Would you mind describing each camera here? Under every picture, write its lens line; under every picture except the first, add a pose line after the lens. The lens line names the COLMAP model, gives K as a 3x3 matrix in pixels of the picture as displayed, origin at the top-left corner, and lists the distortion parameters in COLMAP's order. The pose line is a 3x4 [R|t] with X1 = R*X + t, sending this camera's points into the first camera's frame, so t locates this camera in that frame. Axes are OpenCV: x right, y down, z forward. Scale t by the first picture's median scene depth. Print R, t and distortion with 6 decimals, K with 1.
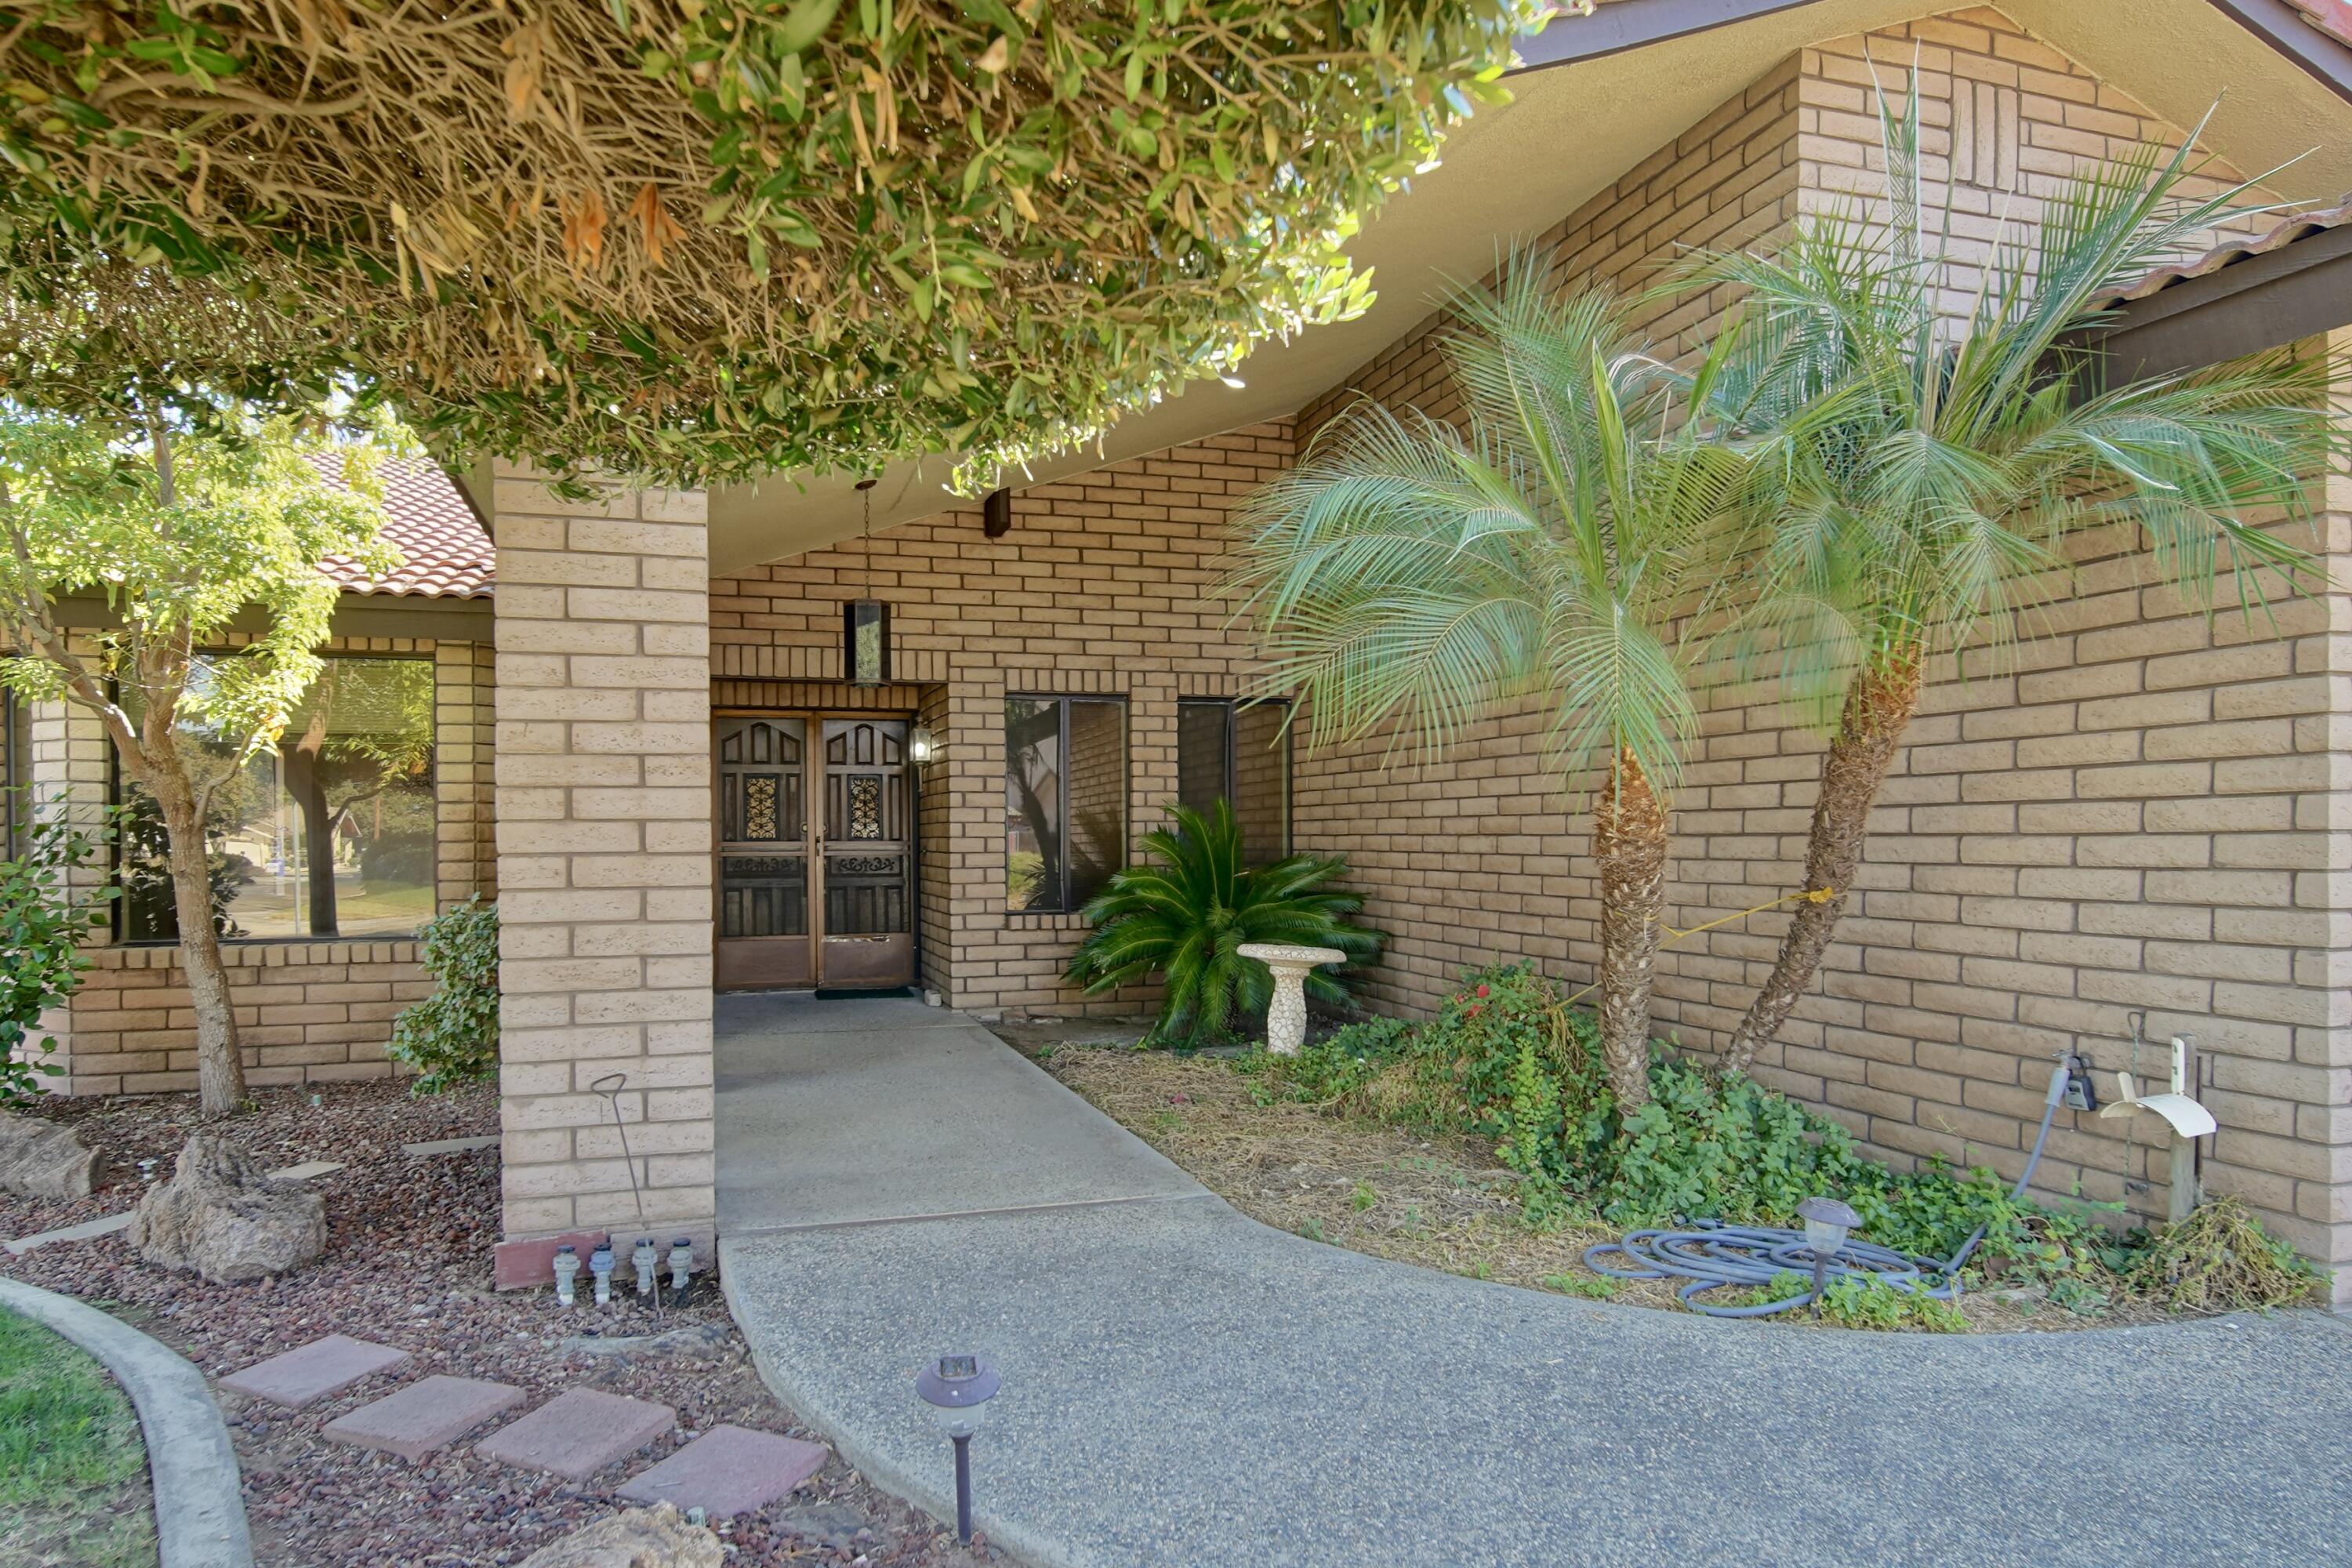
lens RADIAL K [[1412.5, 0, 1121.6], [0, 1412.5, 851.1], [0, 0, 1]] dist [-0.000797, -0.000068]
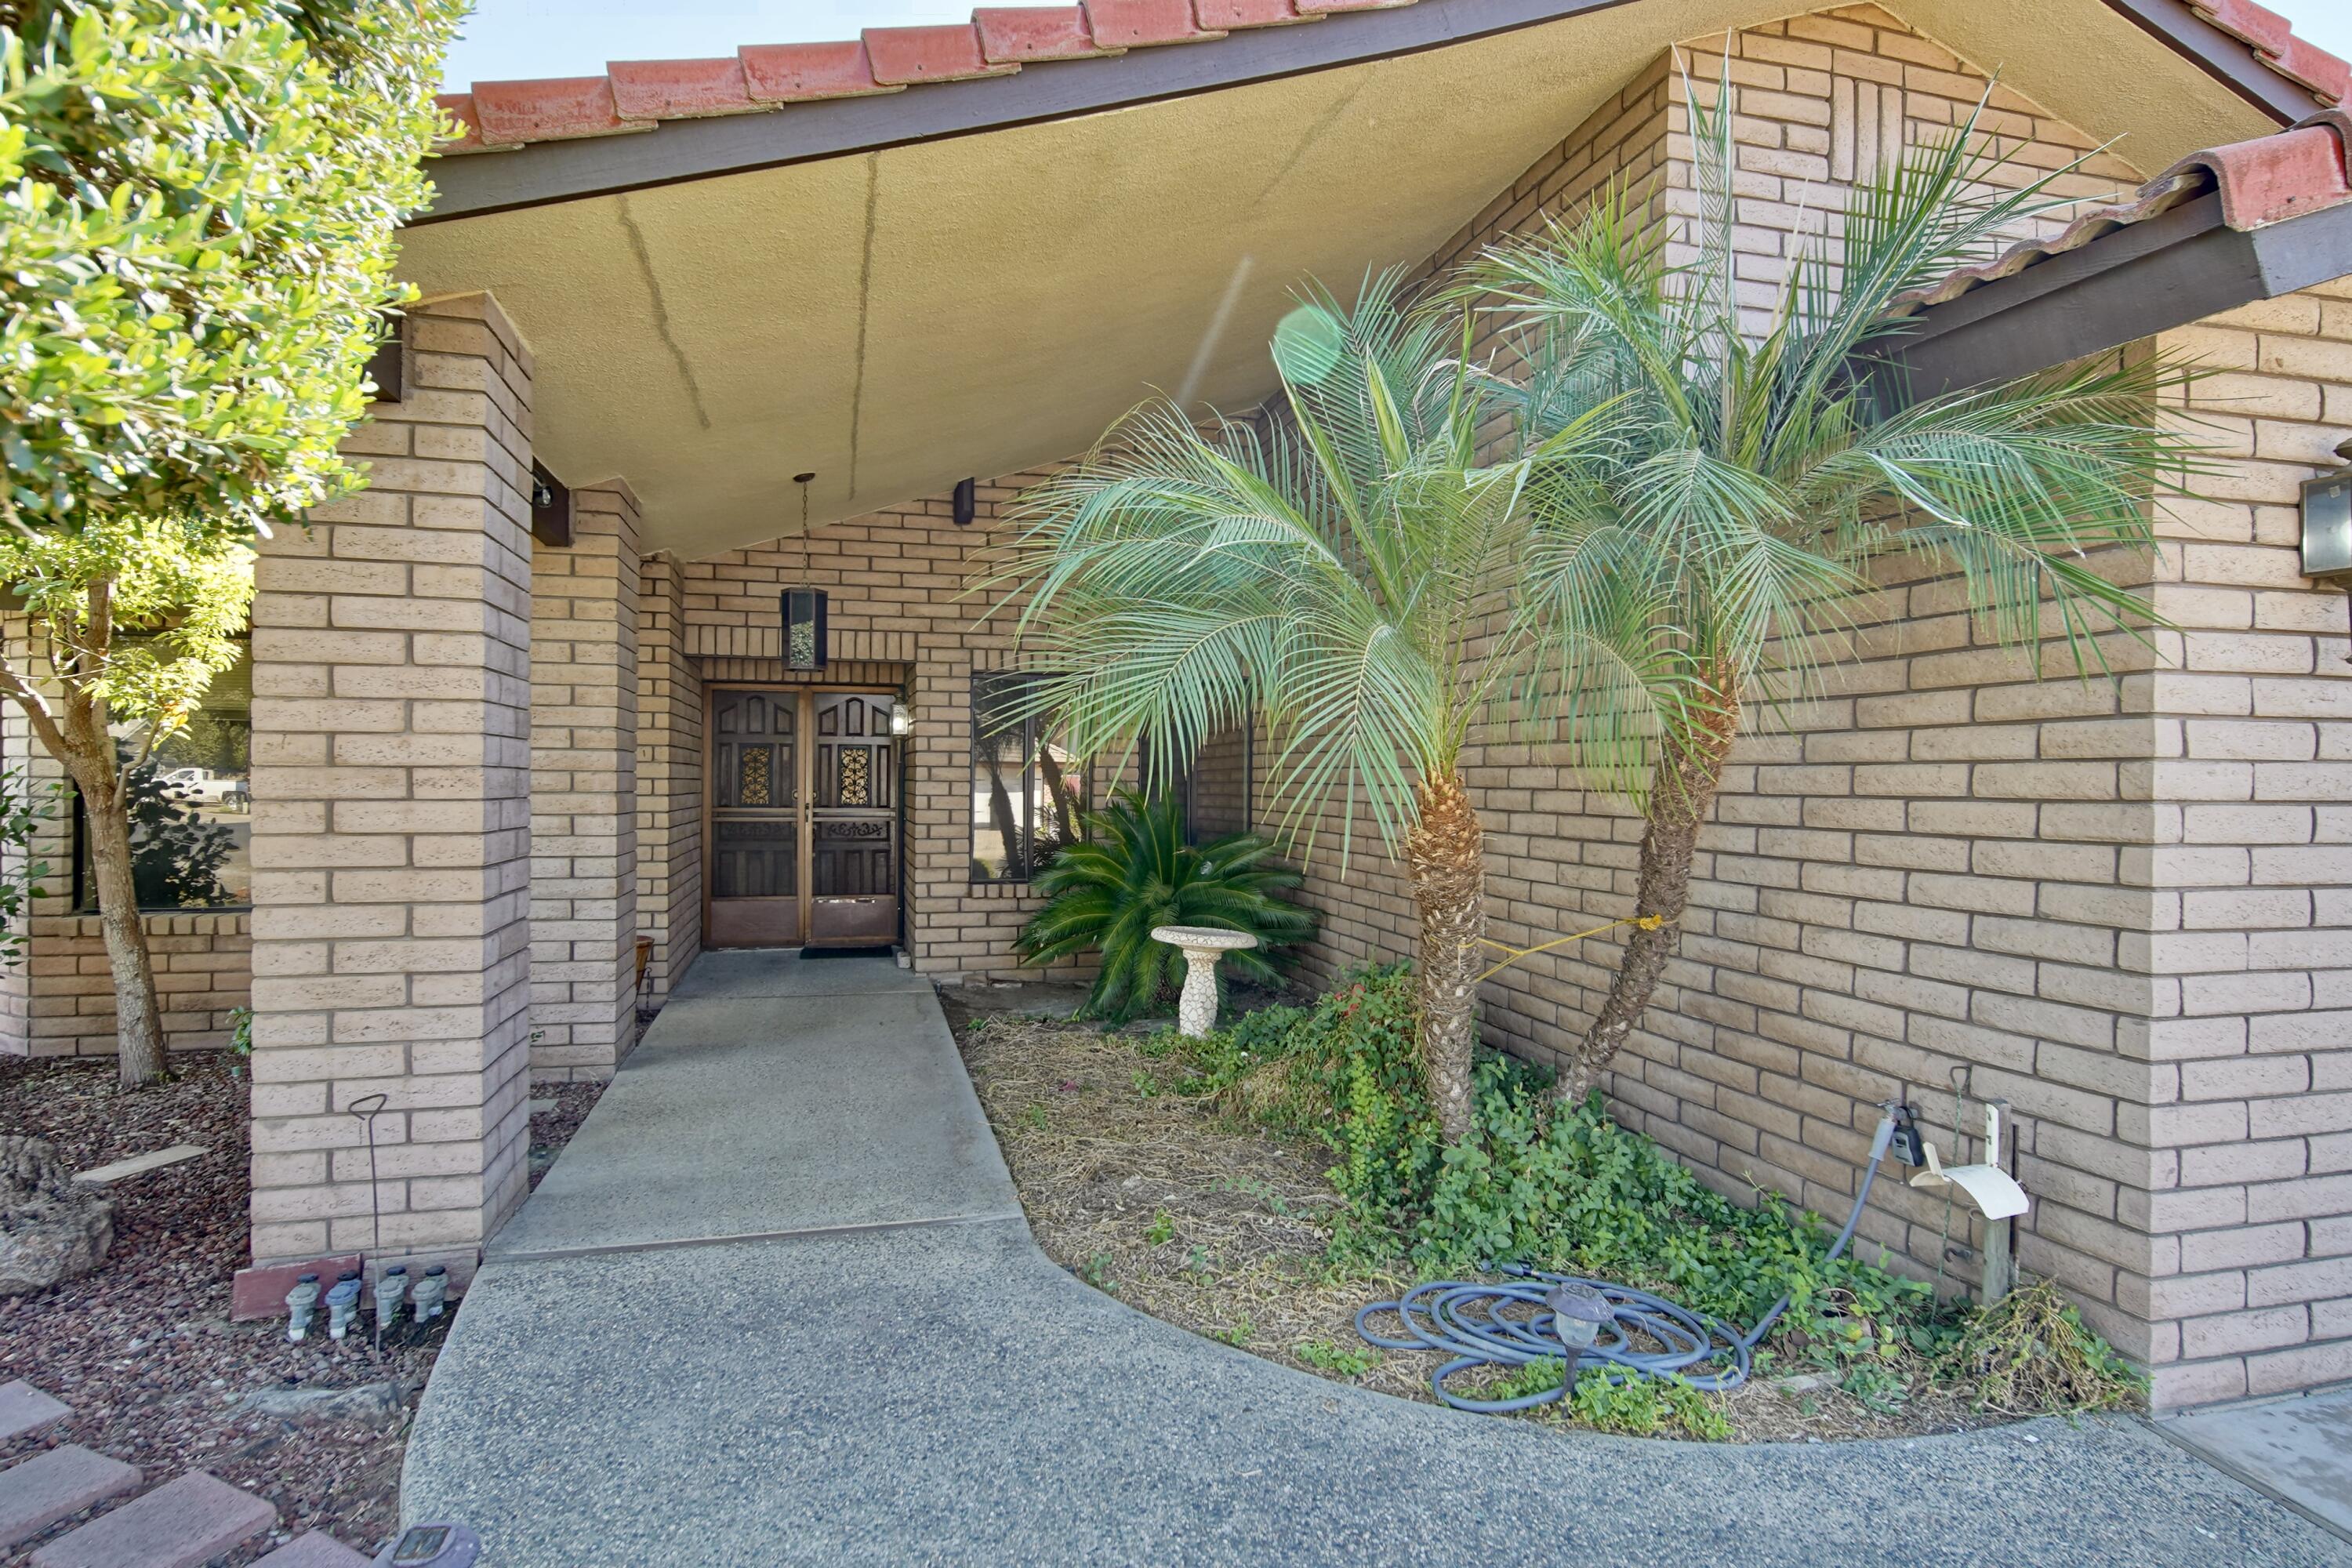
lens RADIAL K [[1264.1, 0, 1168.0], [0, 1264.1, 785.5], [0, 0, 1]] dist [-0.001324, 0.000233]
pose [[0.999418, 0.013404, -0.031375, 0.160290], [-0.013519, 0.999903, -0.003461, -0.045021], [0.031325, 0.003883, 0.999502, 0.108871]]
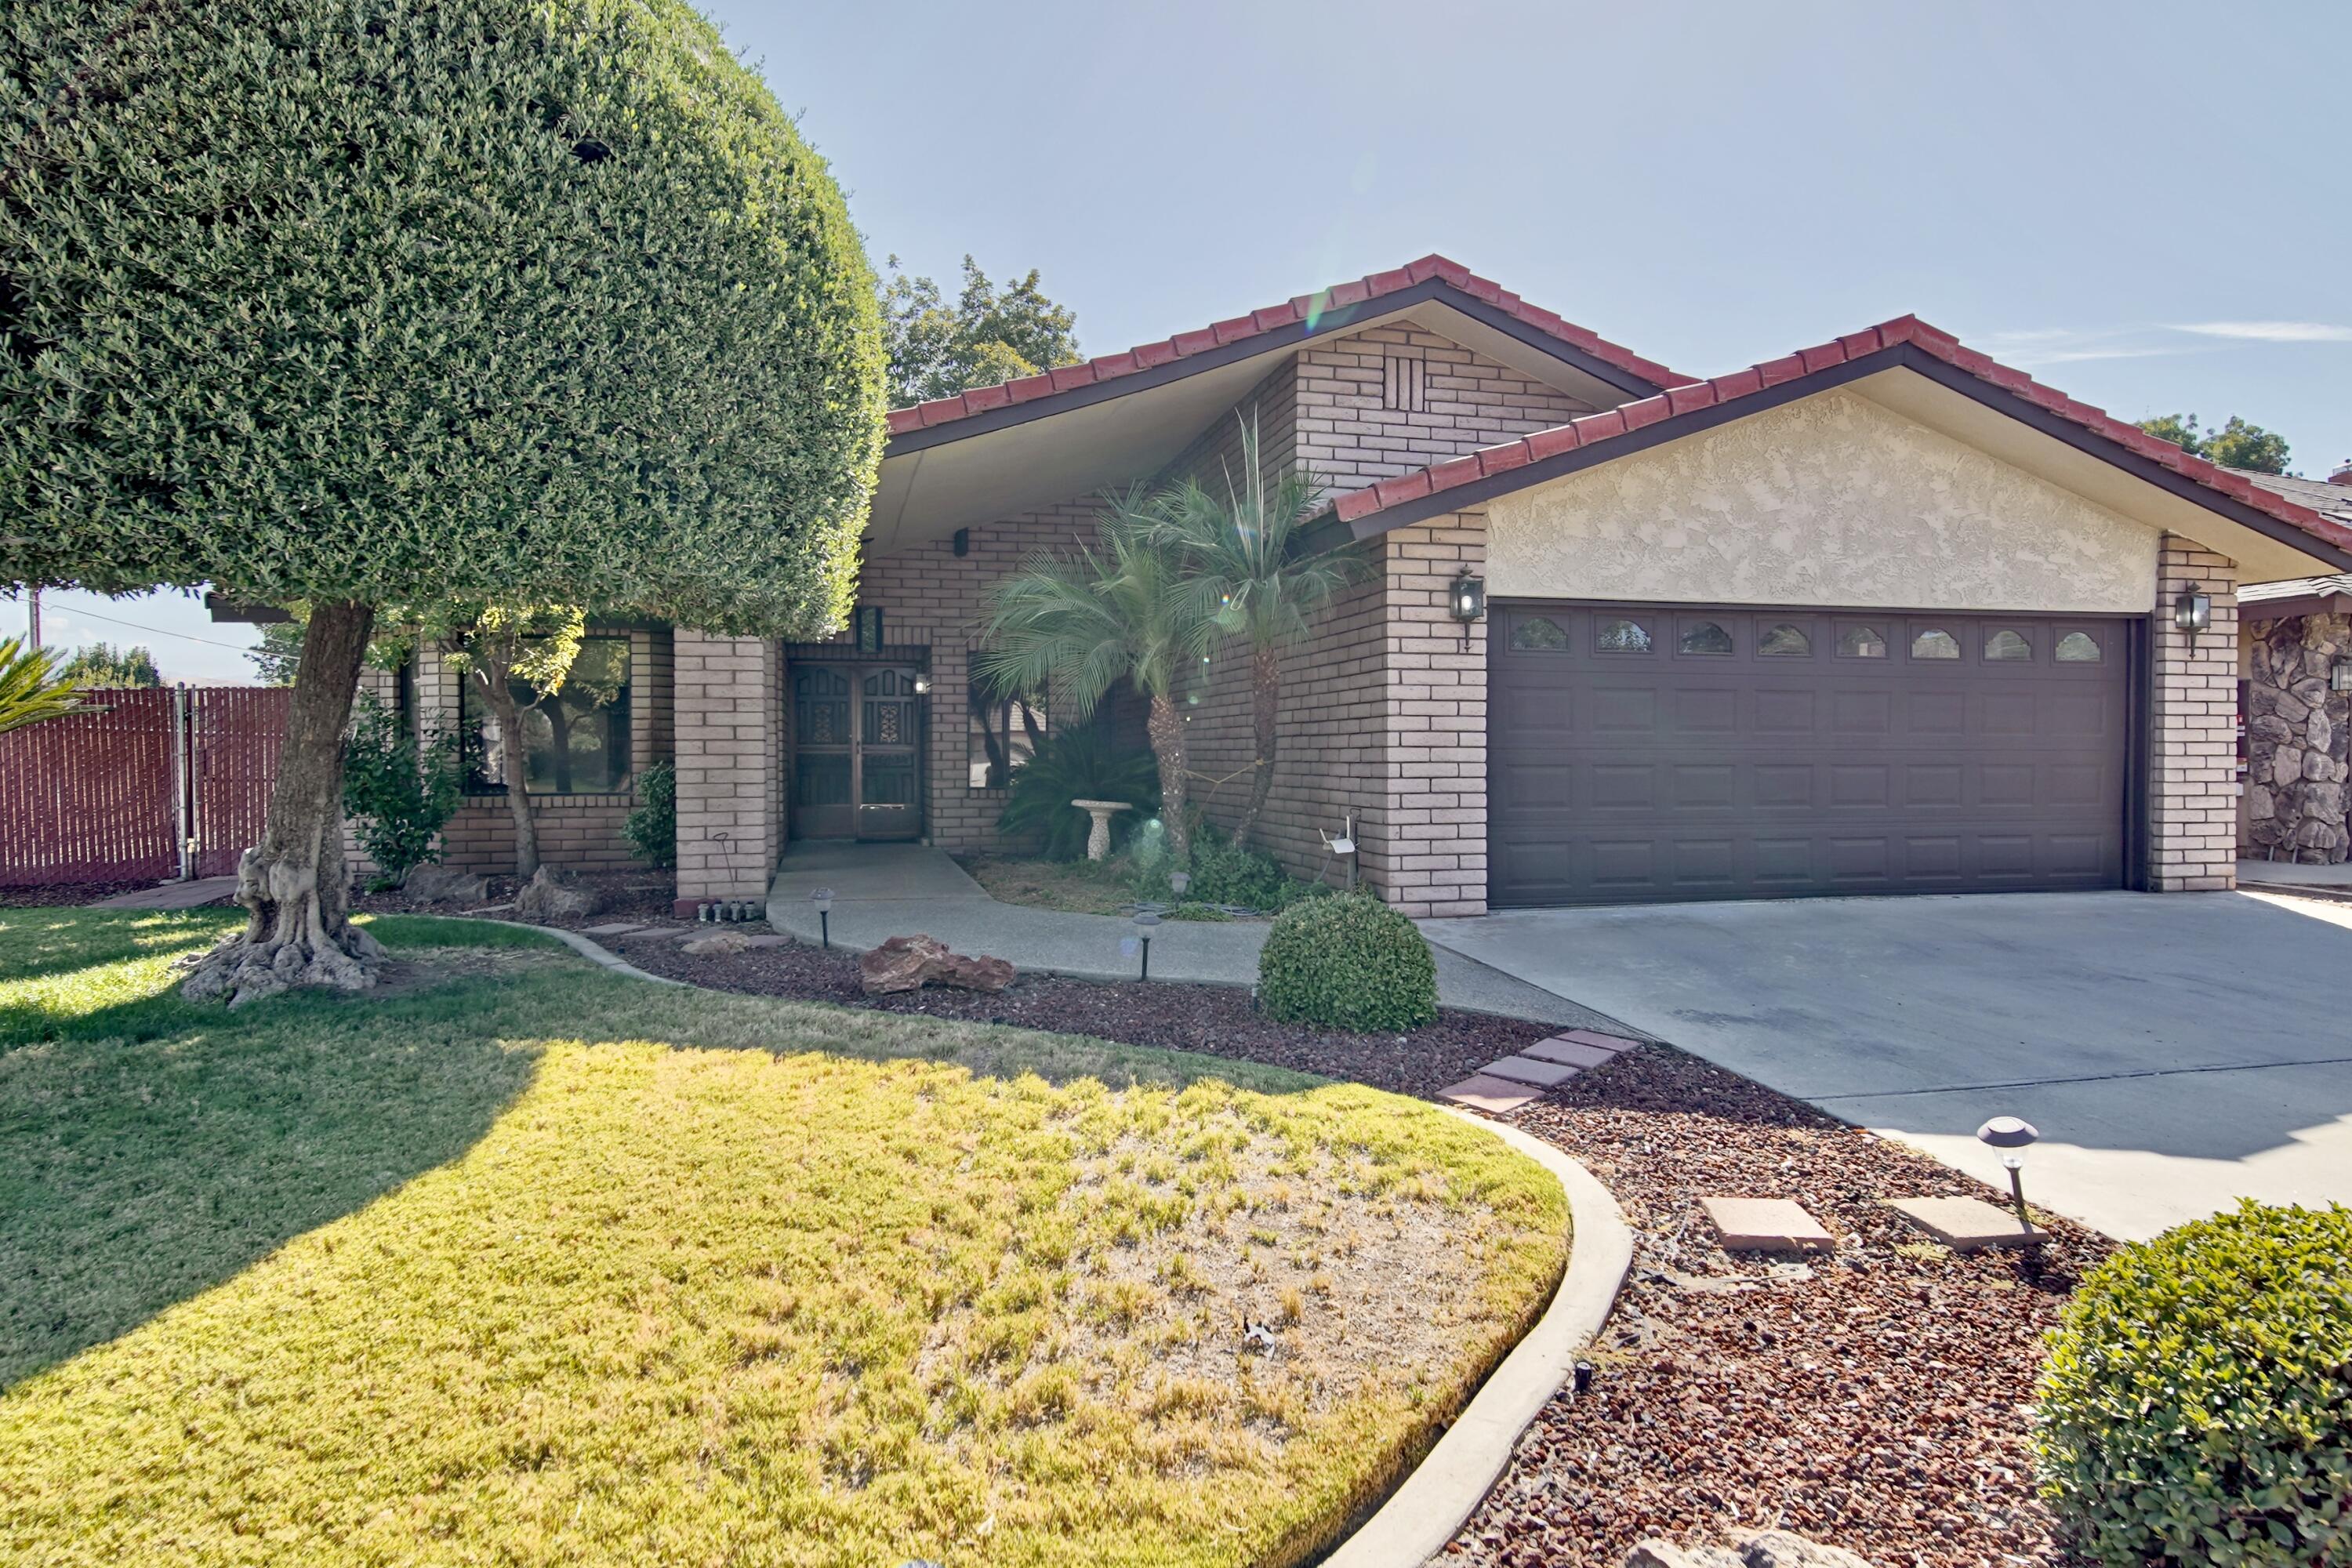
lens RADIAL K [[1382.2, 0, 1165.1], [0, 1382.2, 784.4], [0, 0, 1]] dist [-0.002608, 0.004775]
pose [[0.998850, 0.004756, -0.047709, 0.373108], [-0.004272, 0.999939, 0.010229, 0.037444], [0.047754, -0.010013, 0.998809, -0.970957]]
